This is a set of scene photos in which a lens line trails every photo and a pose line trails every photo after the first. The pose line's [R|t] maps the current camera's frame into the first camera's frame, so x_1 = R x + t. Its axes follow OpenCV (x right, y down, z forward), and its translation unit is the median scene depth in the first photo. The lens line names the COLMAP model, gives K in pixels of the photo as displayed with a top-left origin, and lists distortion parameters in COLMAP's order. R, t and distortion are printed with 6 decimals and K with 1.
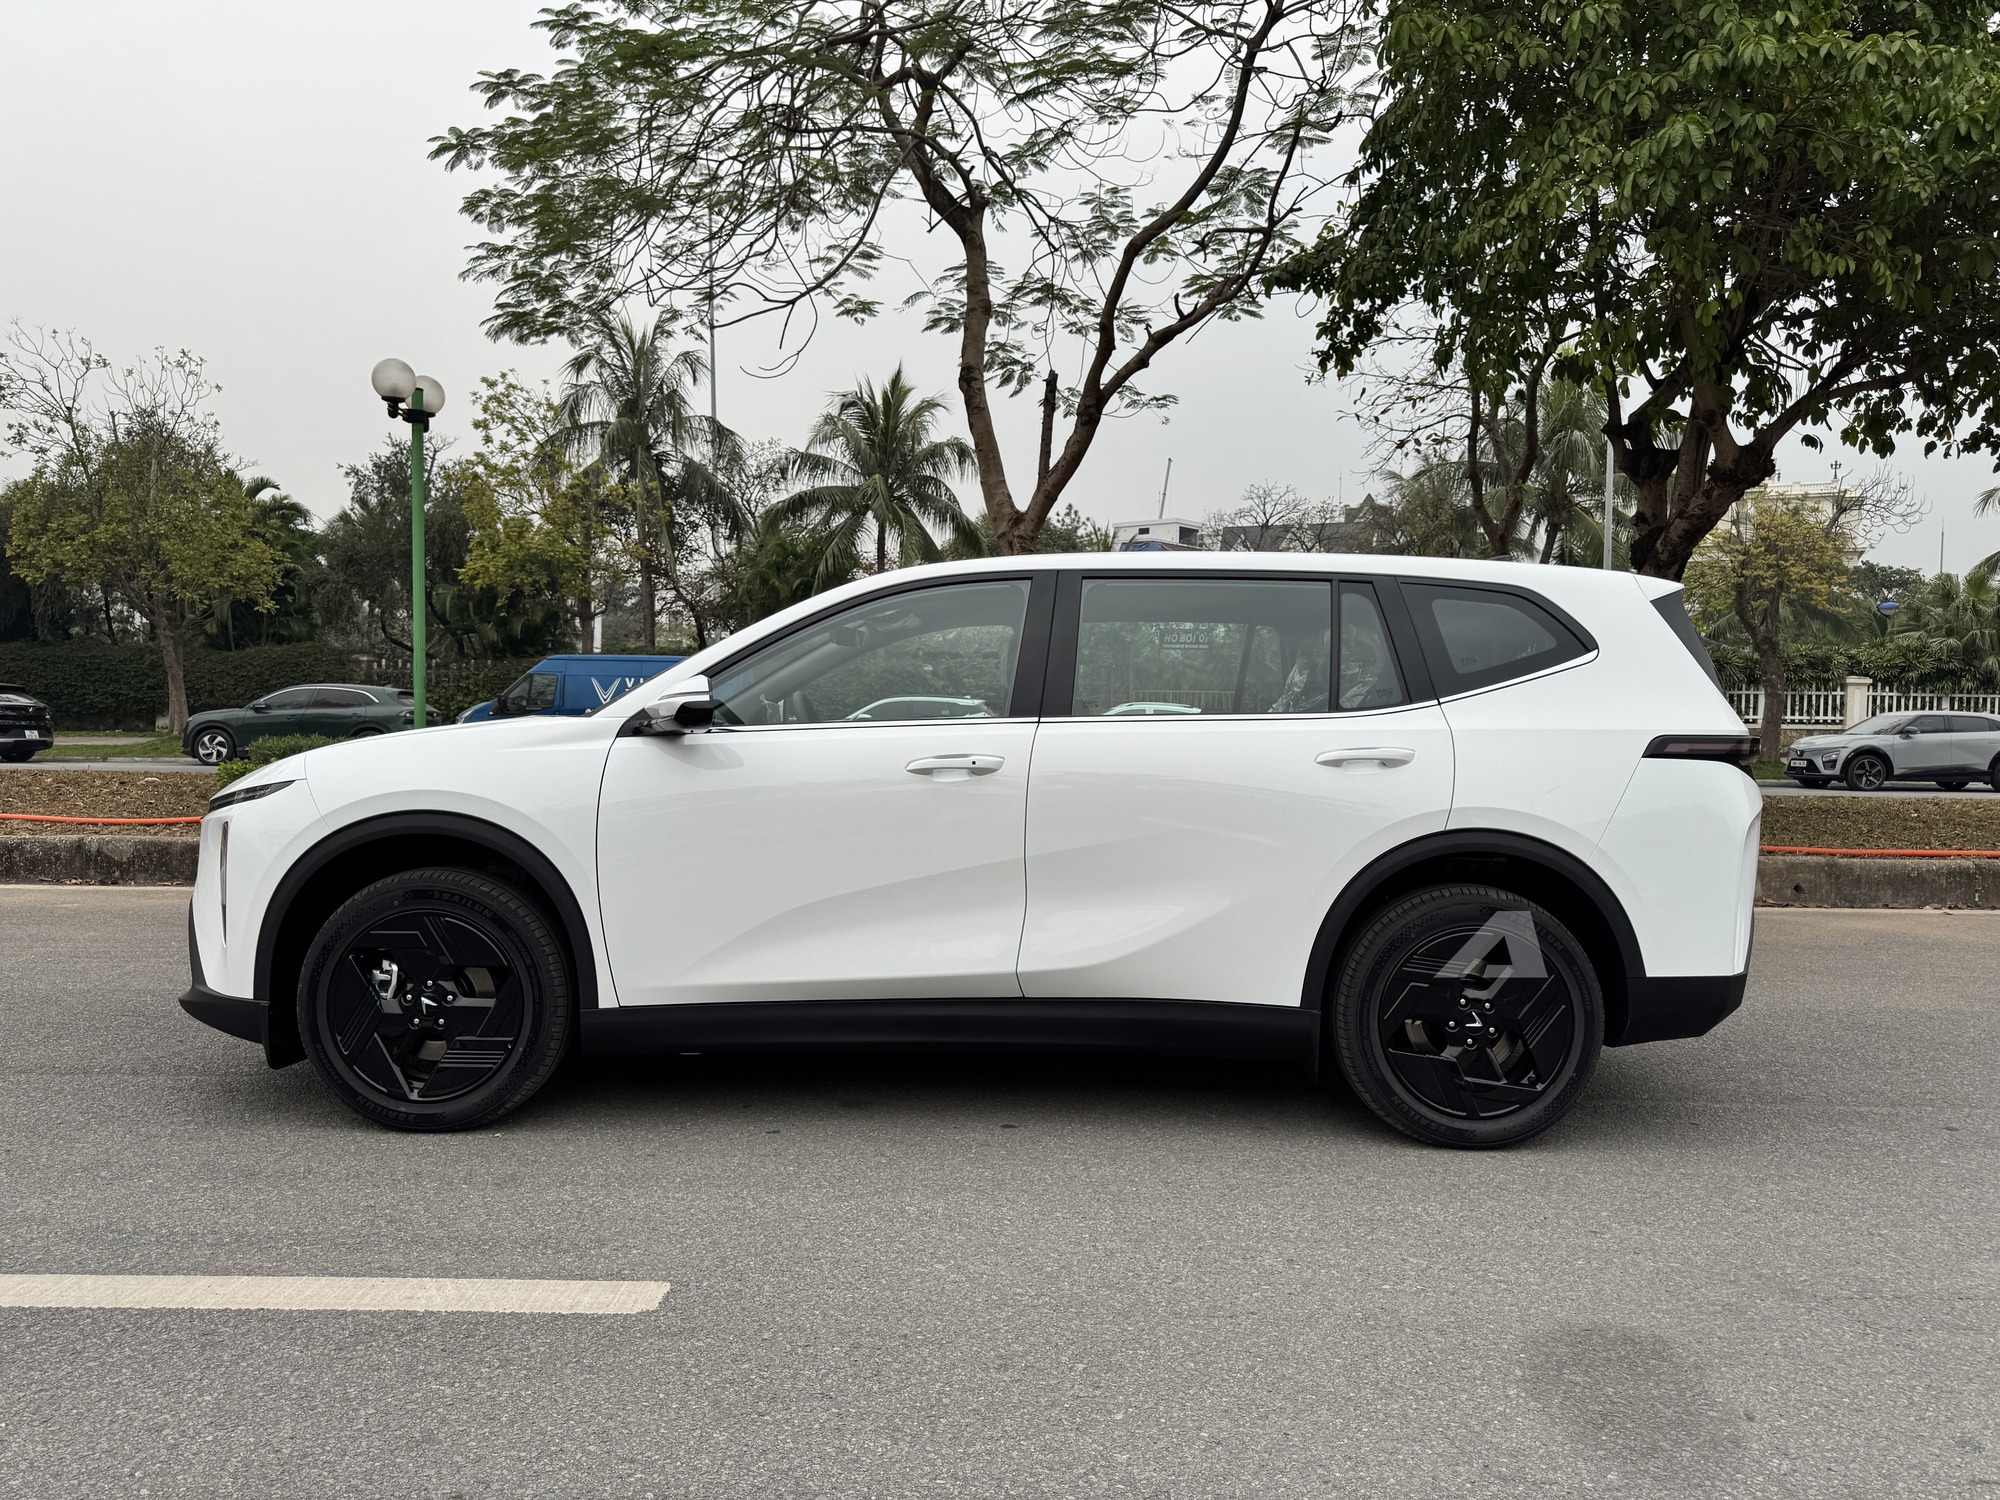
lens RADIAL K [[1432.1, 0, 1000.0], [0, 1432.1, 750.0], [0, 0, 1]] dist [0.015001, -0.001735]
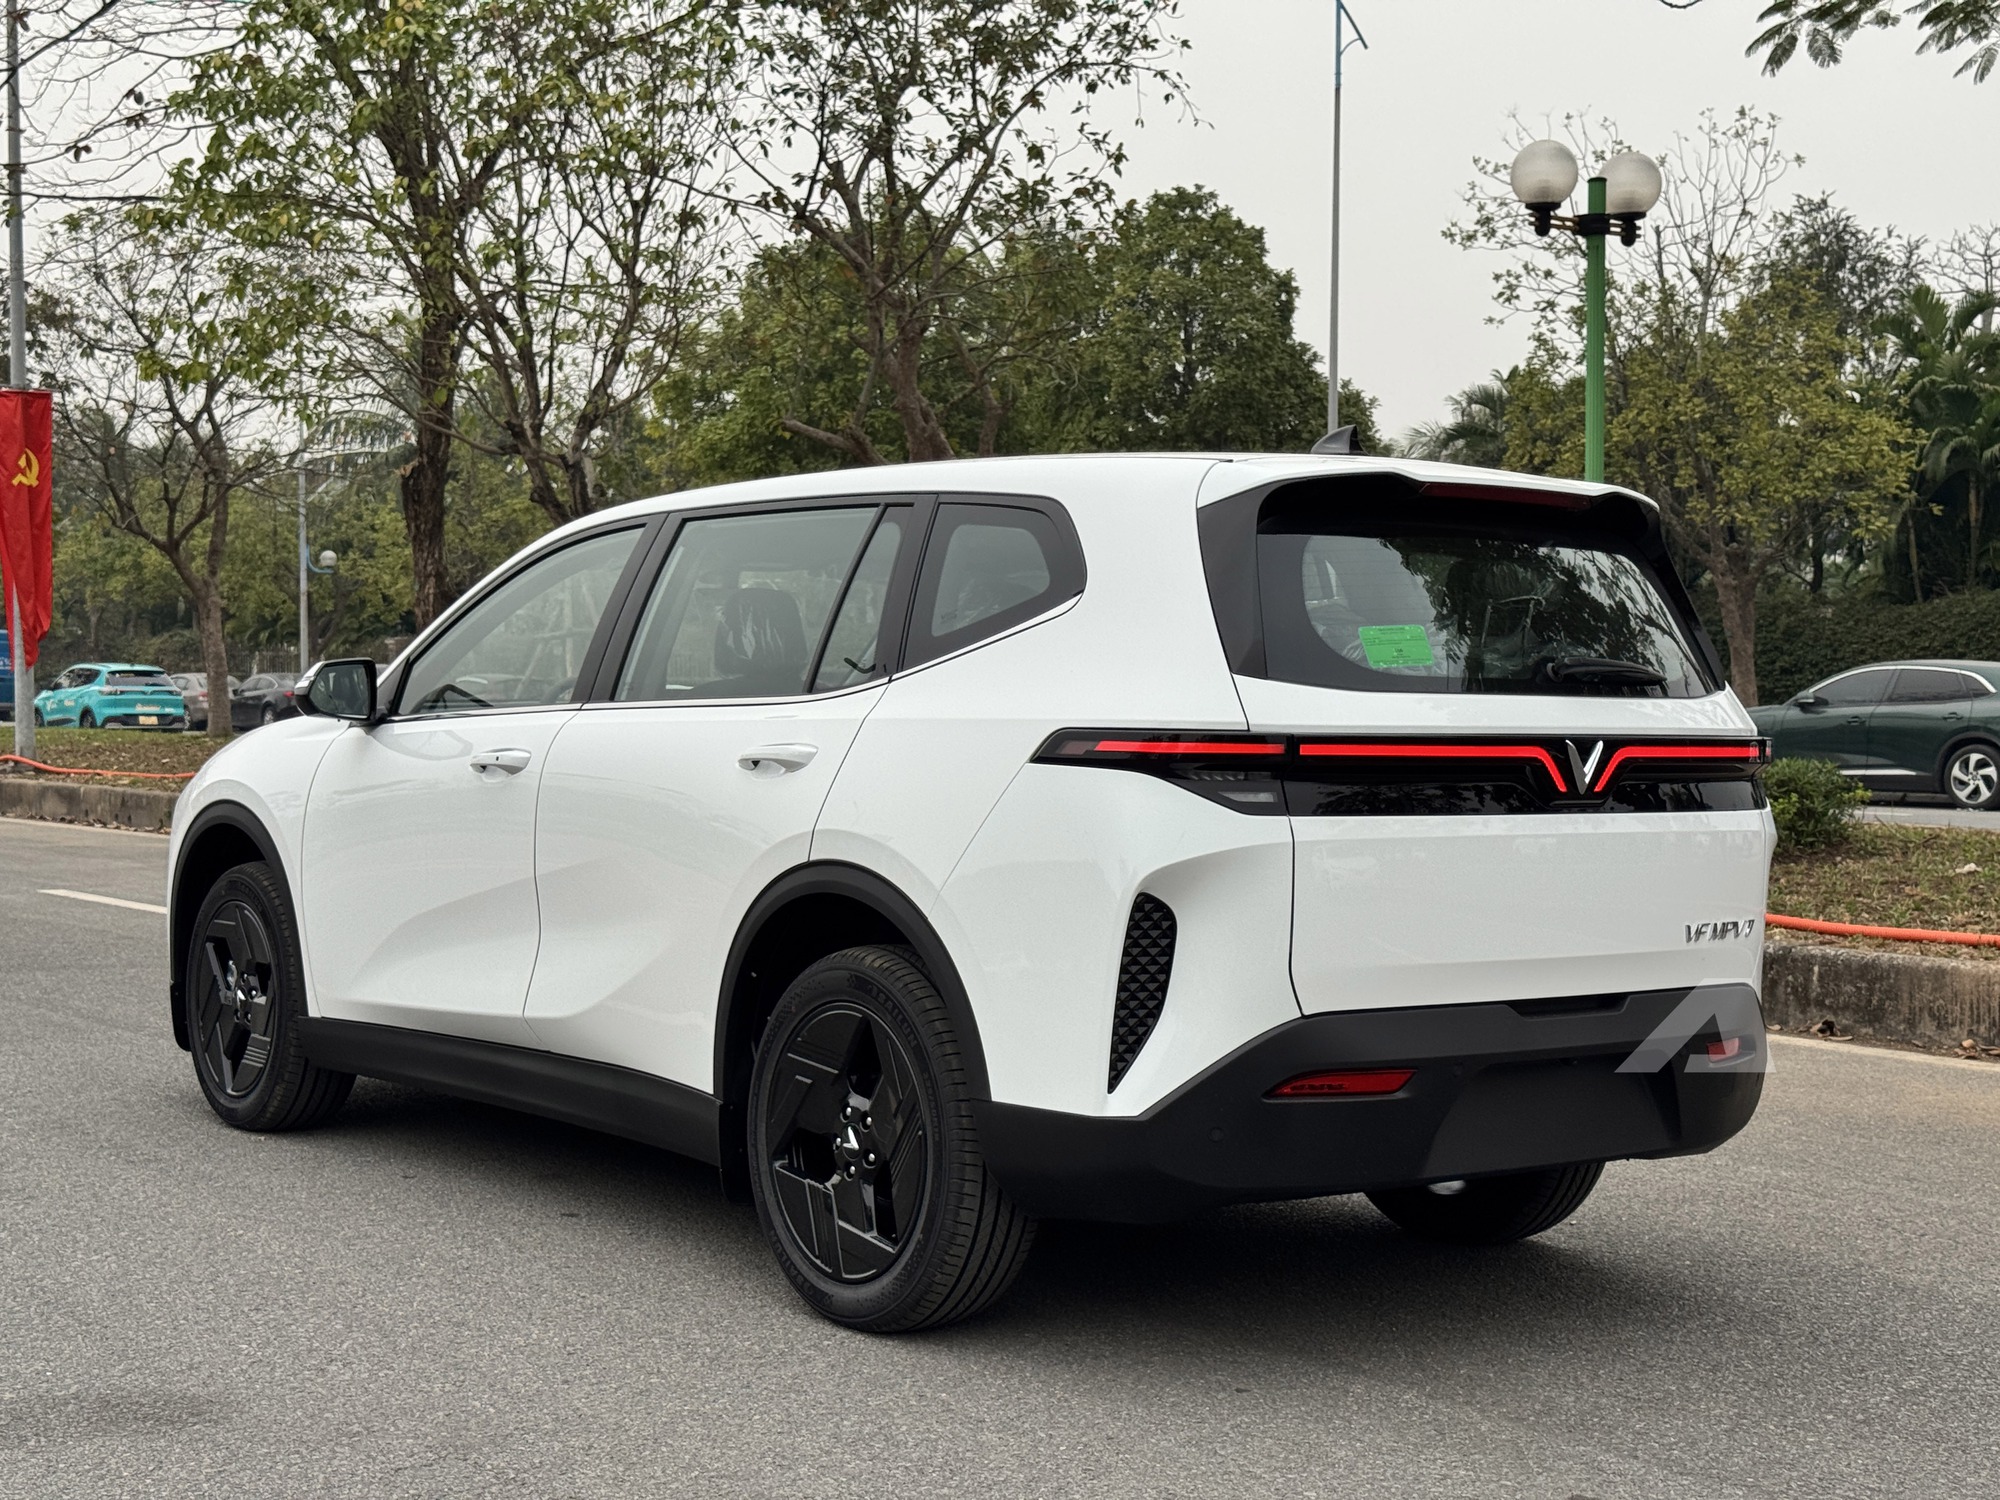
lens RADIAL K [[2812.7, 0, 1000.0], [0, 2812.7, 750.0], [0, 0, 1]] dist [0.114213, -0.041259]
pose [[0.624444, 0.005775, -0.781048, 1.176592], [-0.016065, 0.999856, -0.005451, 0.005625], [0.780904, 0.015951, 0.624447, 0.166794]]
